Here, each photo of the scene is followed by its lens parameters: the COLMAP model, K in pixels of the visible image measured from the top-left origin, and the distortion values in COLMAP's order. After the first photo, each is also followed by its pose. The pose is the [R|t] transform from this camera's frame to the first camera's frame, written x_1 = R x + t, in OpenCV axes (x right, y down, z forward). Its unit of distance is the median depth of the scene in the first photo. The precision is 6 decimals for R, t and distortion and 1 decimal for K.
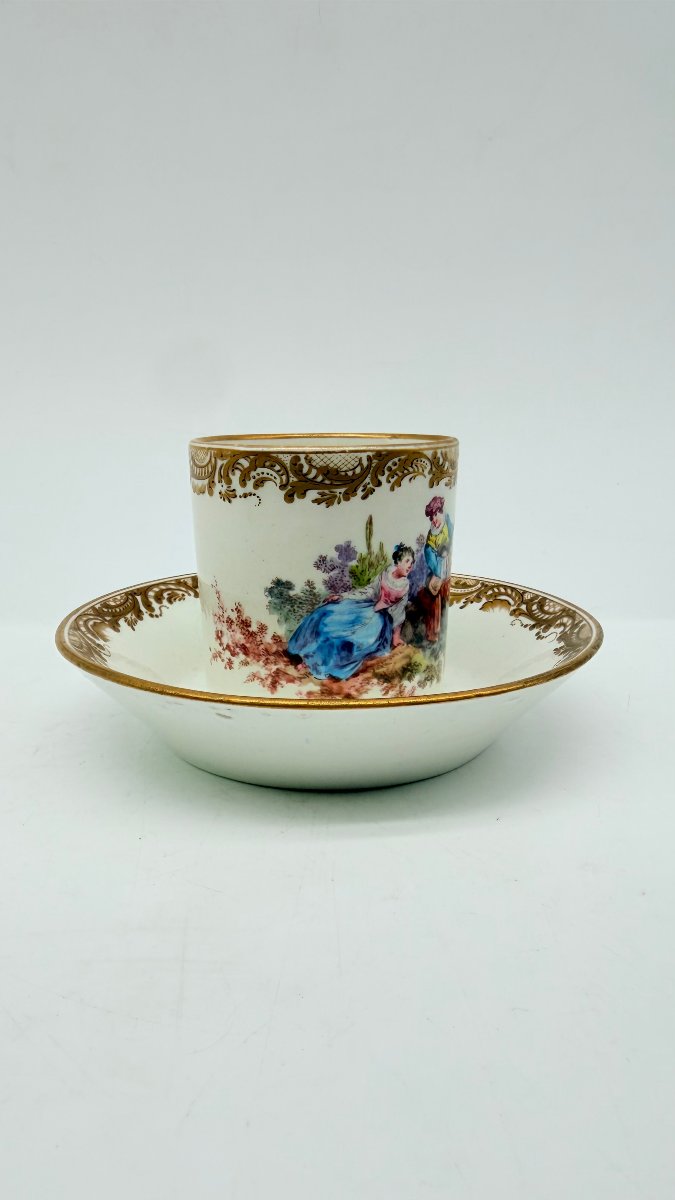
lens RADIAL K [[873.7, 0, 340.6], [0, 873.7, 667.1], [0, 0, 1]] dist [-0.004057, -0.006225]
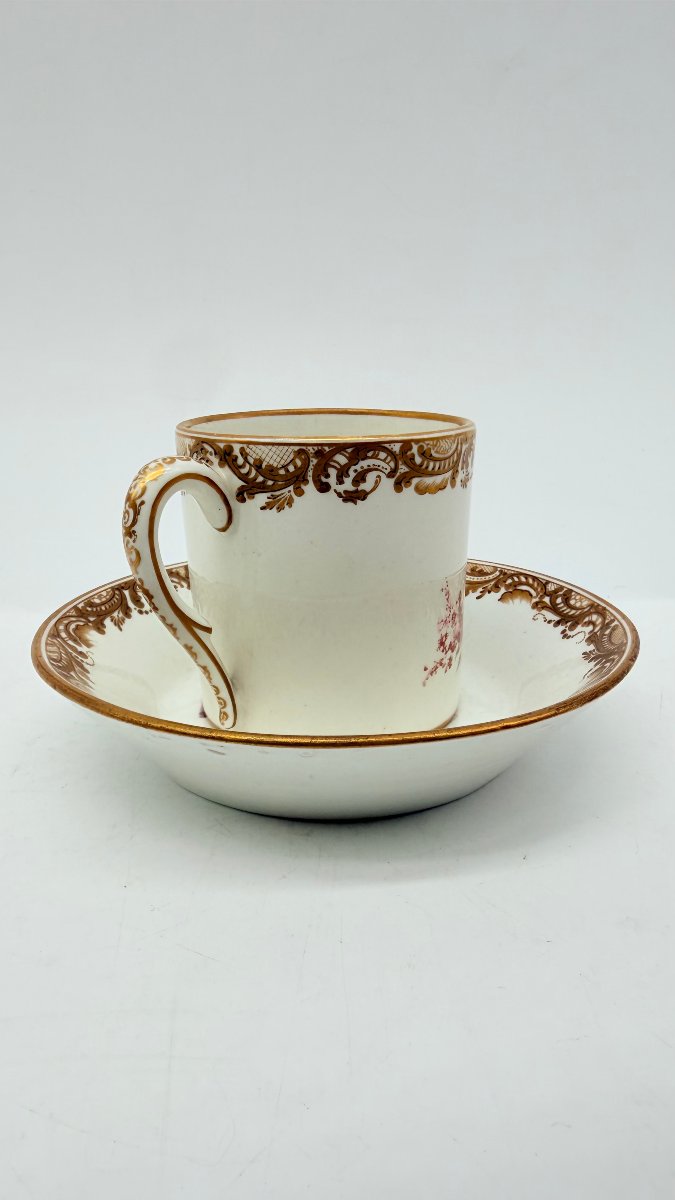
lens RADIAL K [[877.7, 0, 339.8], [0, 877.7, 655.4], [0, 0, 1]] dist [-0.004848, -0.001119]
pose [[0.999944, -0.007893, -0.007088, -0.001175], [0.008211, 0.998908, 0.045990, -0.058601], [0.006717, -0.046046, 0.998917, 0.084894]]
